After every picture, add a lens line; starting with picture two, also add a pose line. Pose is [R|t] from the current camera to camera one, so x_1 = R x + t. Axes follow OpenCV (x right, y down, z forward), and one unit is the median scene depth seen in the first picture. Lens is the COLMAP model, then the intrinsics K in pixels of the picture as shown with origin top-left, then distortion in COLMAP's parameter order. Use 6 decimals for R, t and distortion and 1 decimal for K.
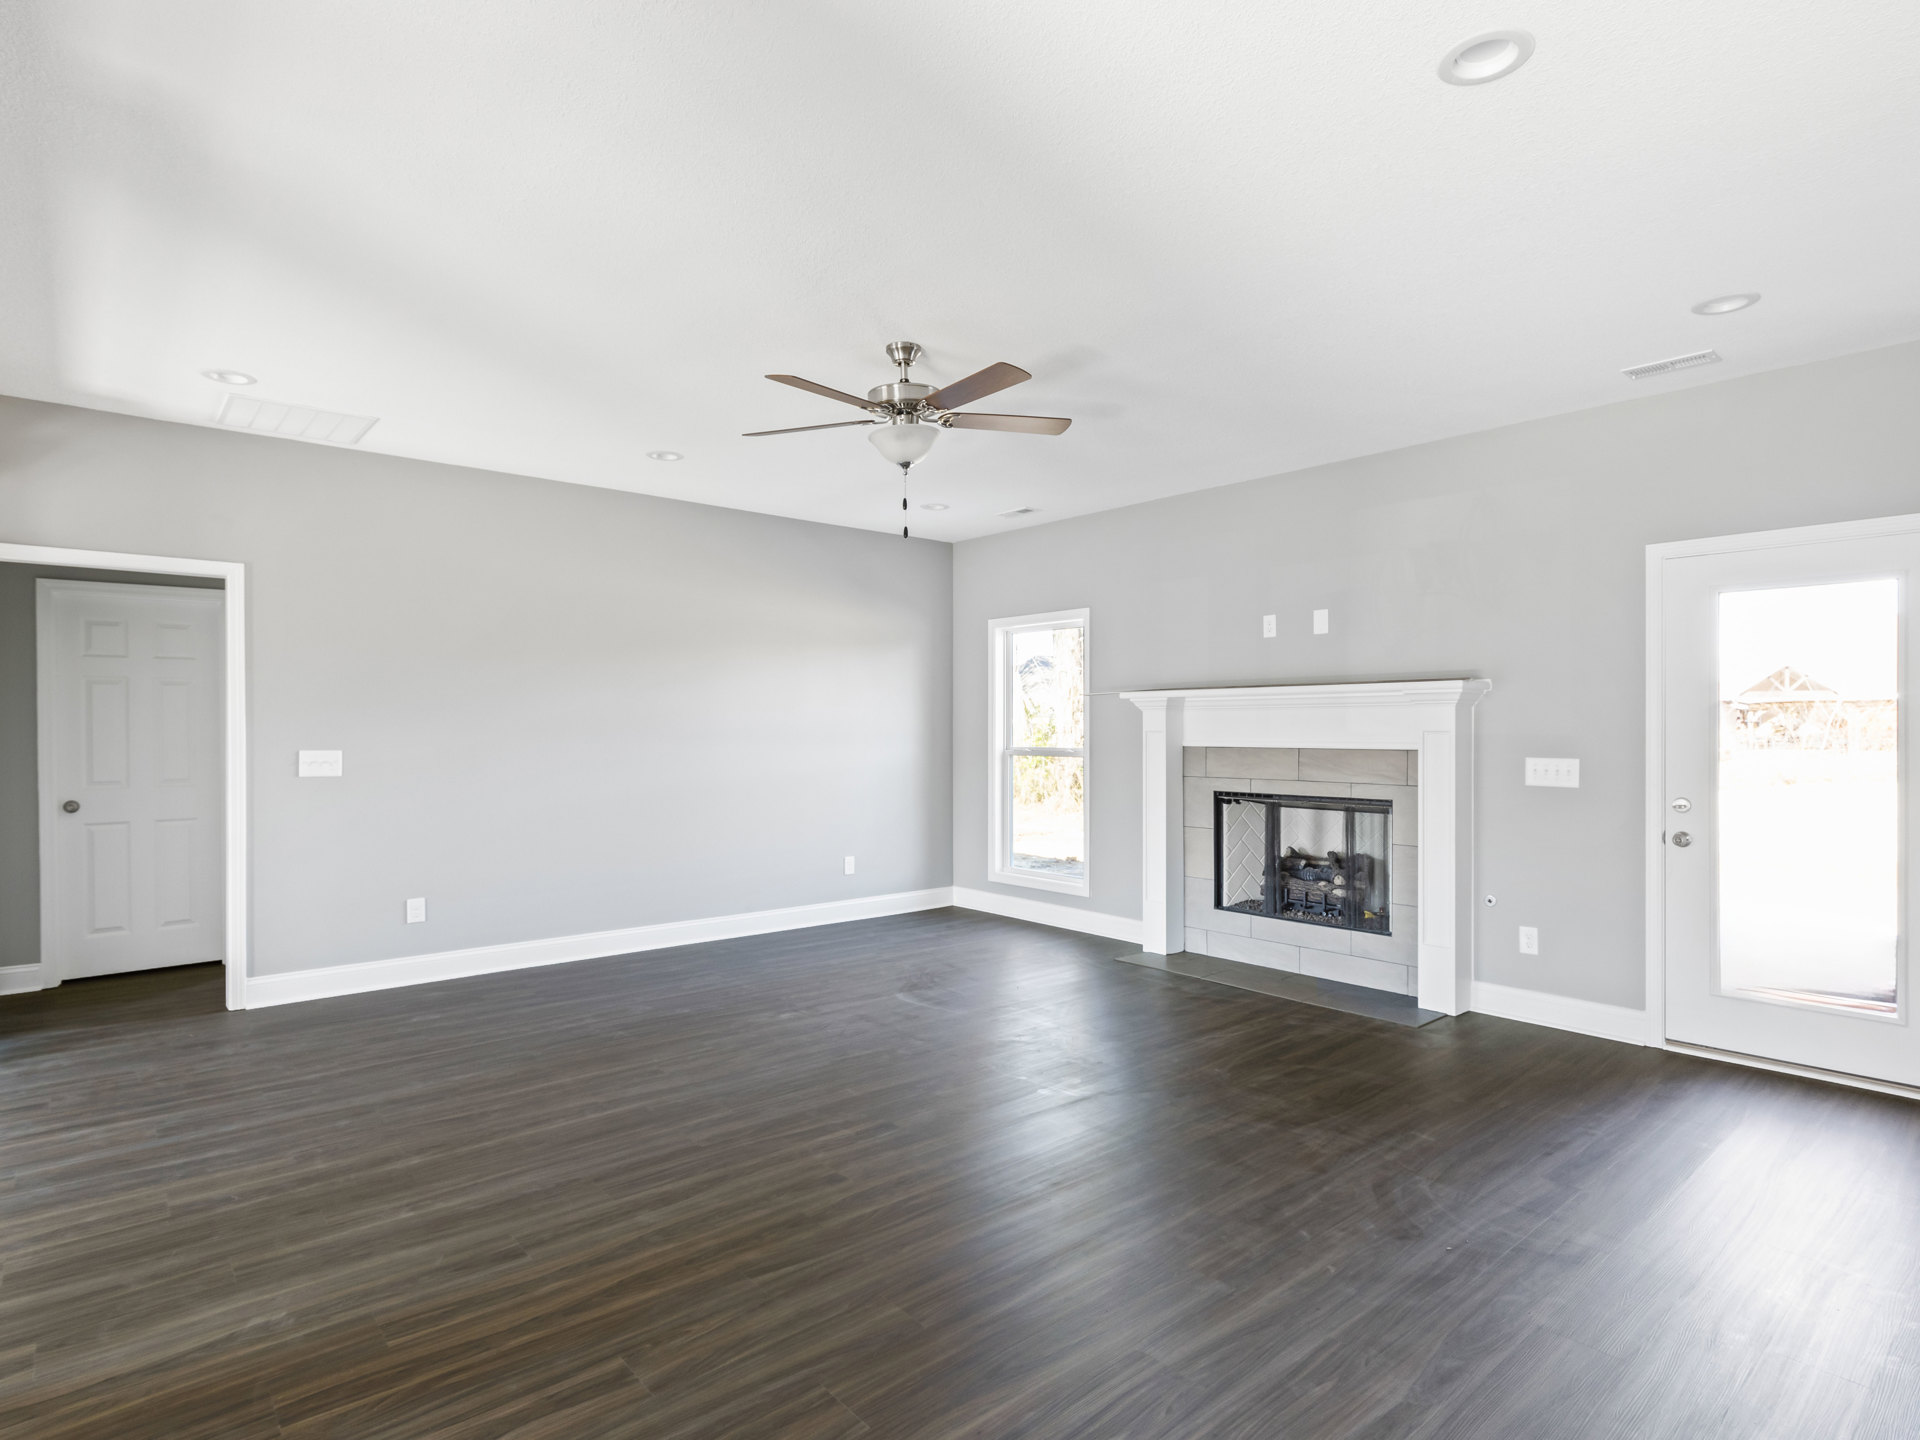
lens RADIAL K [[1019.2, 0, 965.1], [0, 1019.2, 730.1], [0, 0, 1]] dist [-0.003583, -0.000520]
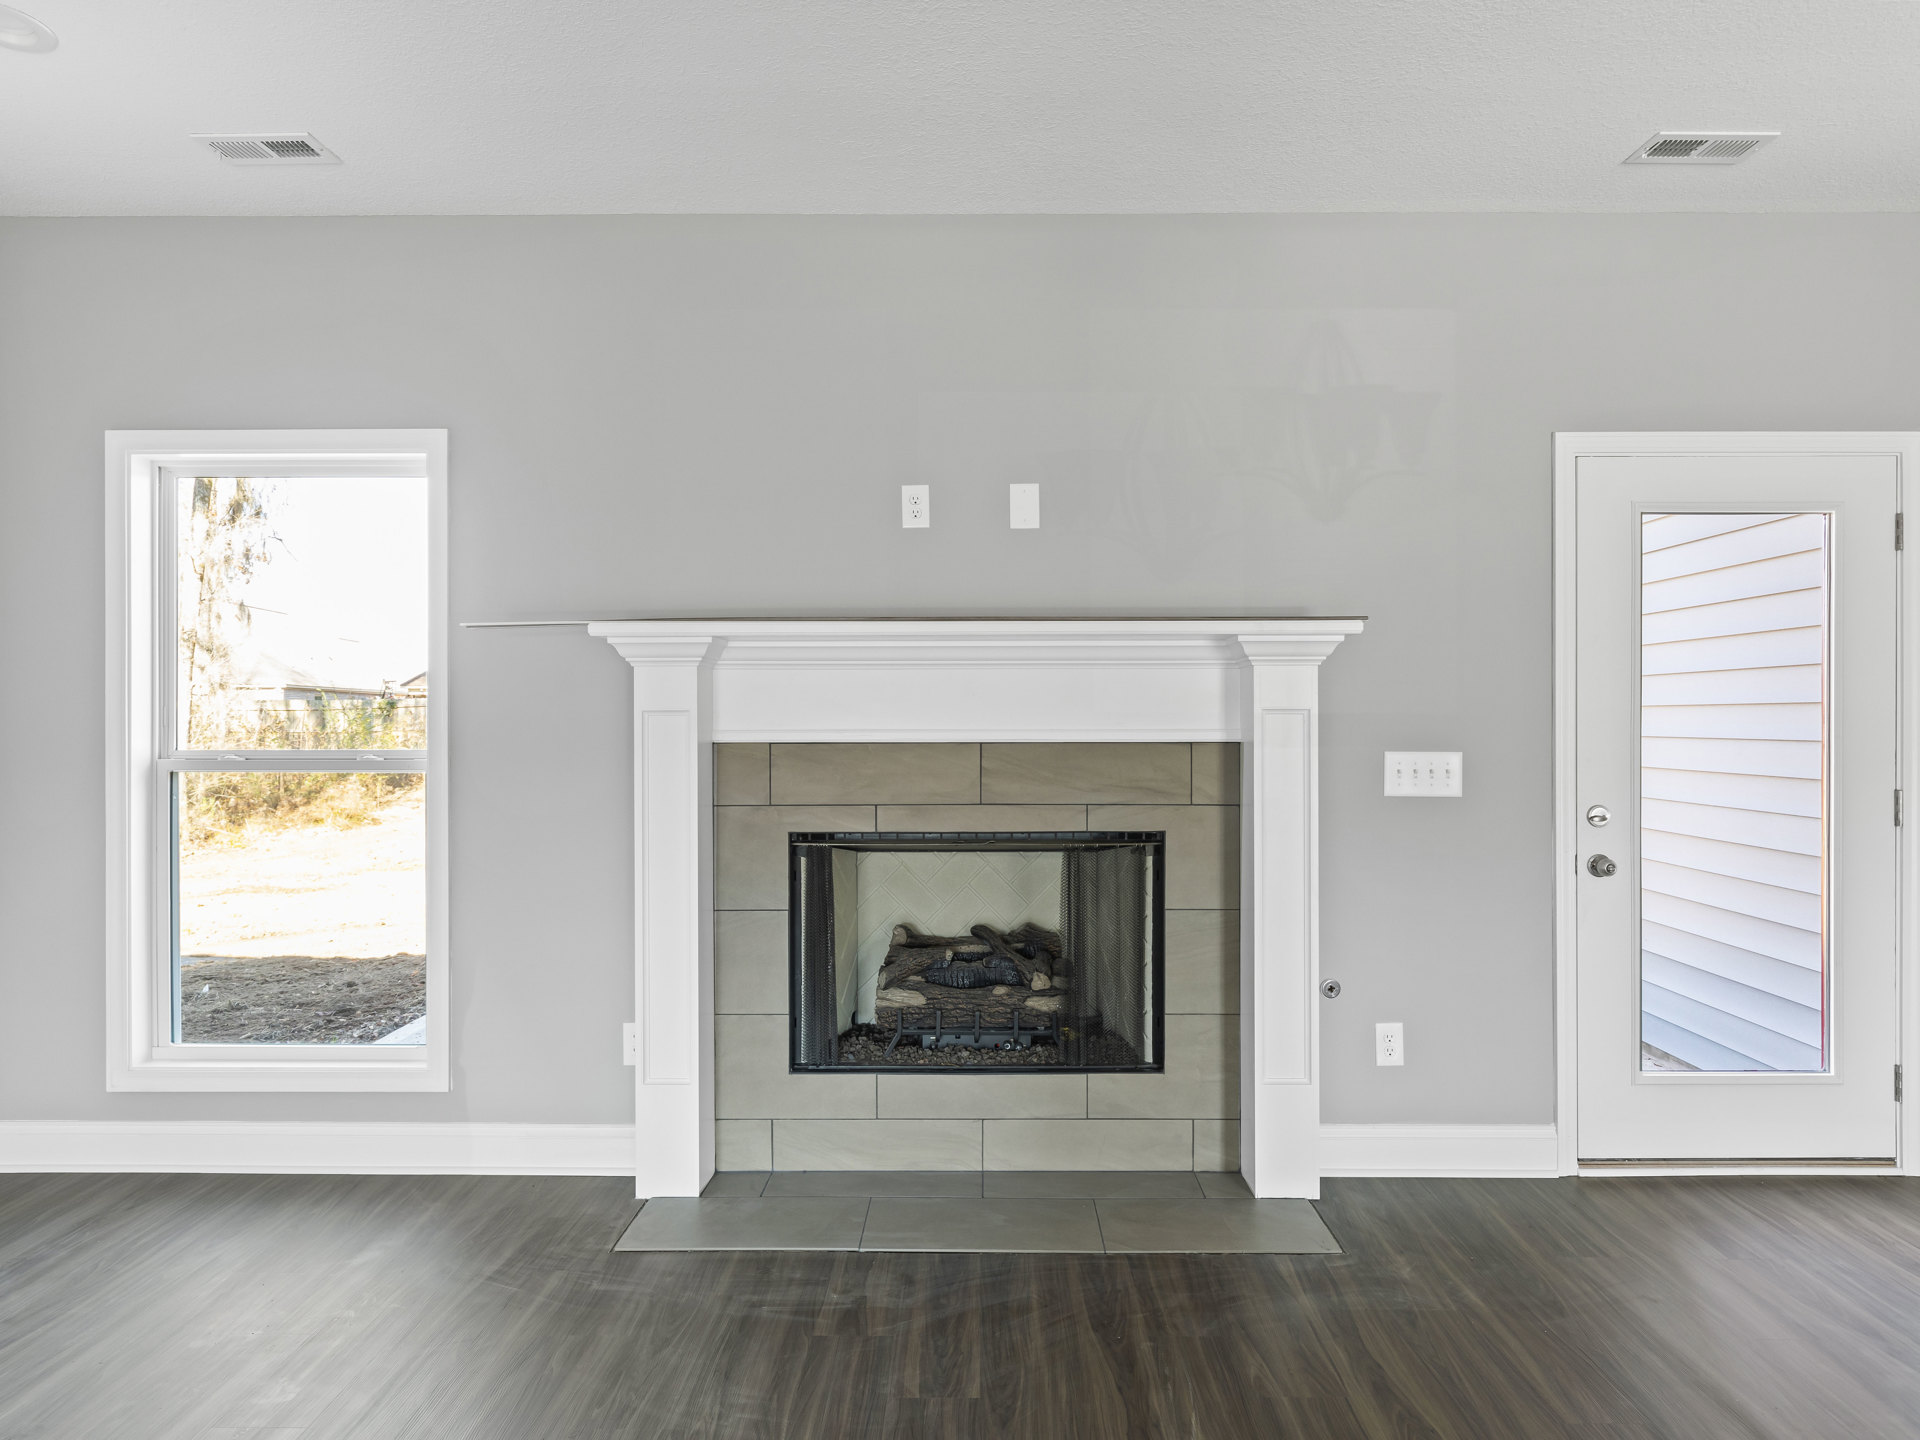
lens RADIAL K [[1127.0, 0, 968.9], [0, 1127.0, 723.5], [0, 0, 1]] dist [0.002460, -0.000038]
pose [[0.659824, -0.002583, 0.751416, -0.122252], [0.001512, 0.999997, 0.002110, 0.007153], [-0.751419, -0.000256, 0.659825, 0.662579]]
